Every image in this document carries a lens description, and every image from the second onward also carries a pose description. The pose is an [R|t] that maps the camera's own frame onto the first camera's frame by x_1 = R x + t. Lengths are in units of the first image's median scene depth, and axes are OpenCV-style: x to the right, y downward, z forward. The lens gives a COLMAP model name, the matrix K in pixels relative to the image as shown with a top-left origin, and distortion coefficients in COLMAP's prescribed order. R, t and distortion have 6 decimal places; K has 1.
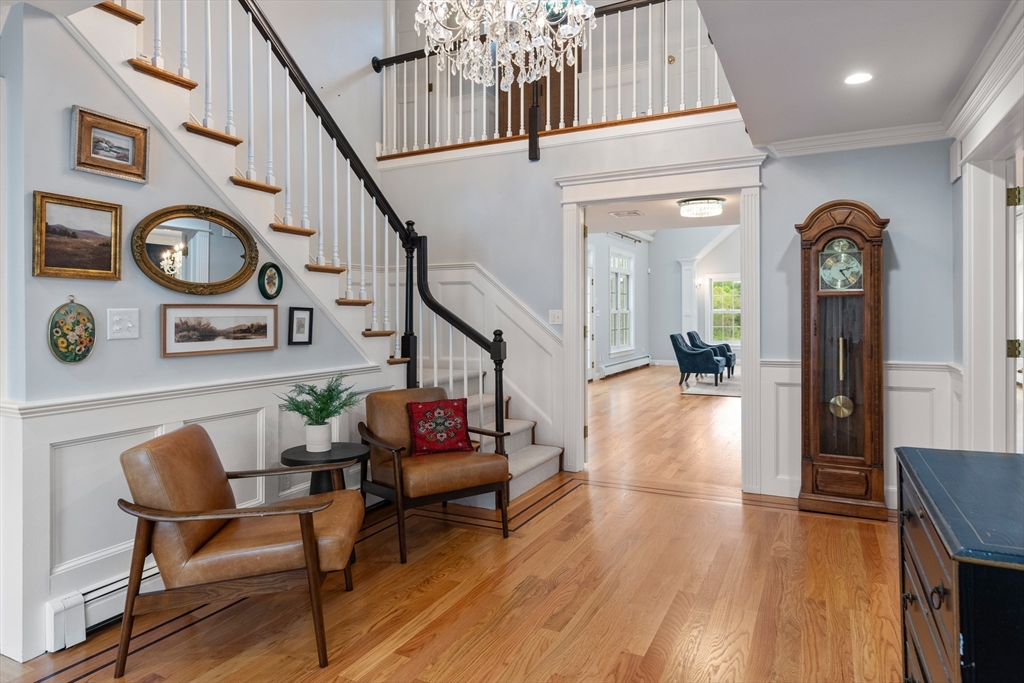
lens RADIAL K [[620.5, 0, 508.0], [0, 620.5, 314.6], [0, 0, 1]] dist [-0.003963, -0.001482]
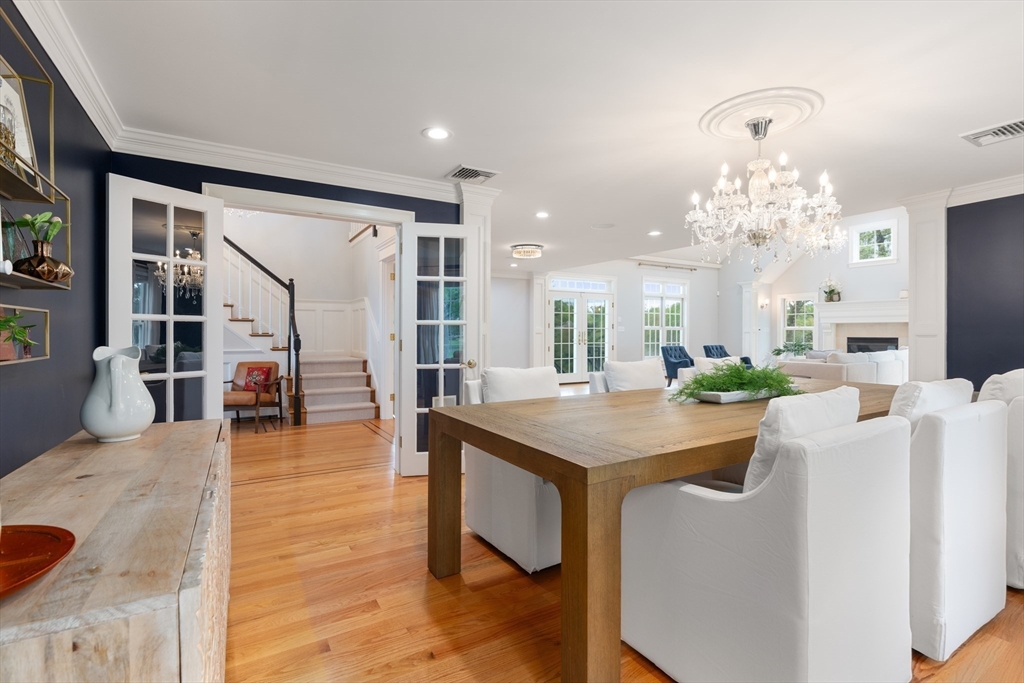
lens RADIAL K [[478.6, 0, 519.8], [0, 478.6, 339.9], [0, 0, 1]] dist [-0.017737, 0.001951]
pose [[0.840908, 0.017246, -0.540903, 1.820189], [-0.009394, 0.999807, 0.017274, 0.016371], [0.541097, -0.009444, 0.840907, 0.203509]]
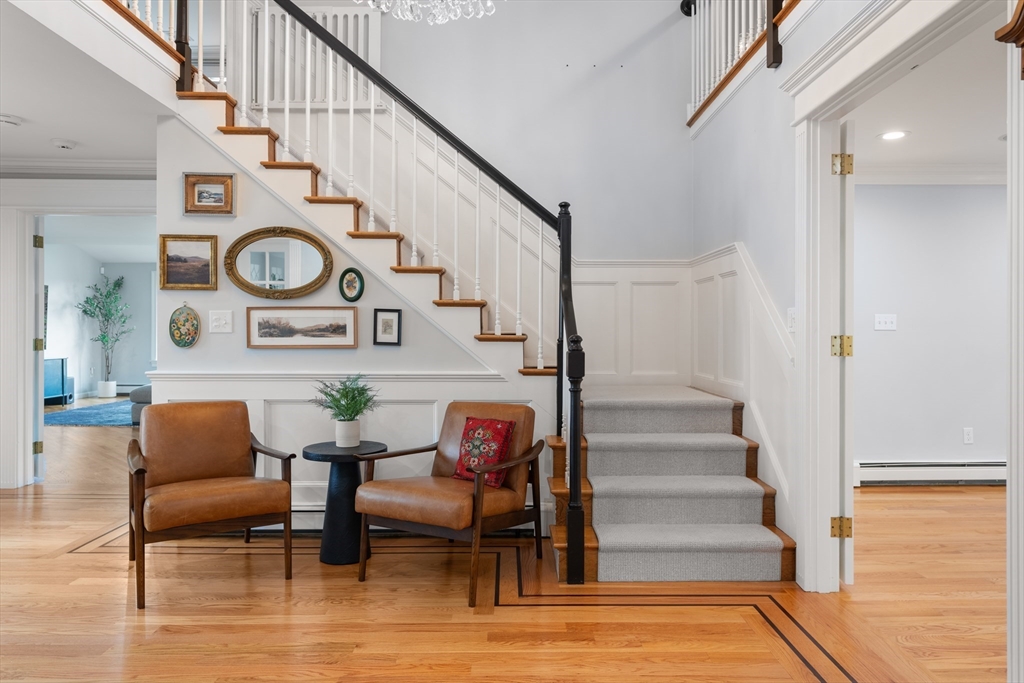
lens RADIAL K [[668.8, 0, 520.0], [0, 668.8, 336.4], [0, 0, 1]] dist [-0.000942, 0.001211]
pose [[0.458501, 0.008862, -0.888650, 0.877210], [-0.006263, 0.999958, 0.006741, 0.029165], [0.888672, 0.002475, 0.458537, 0.799376]]
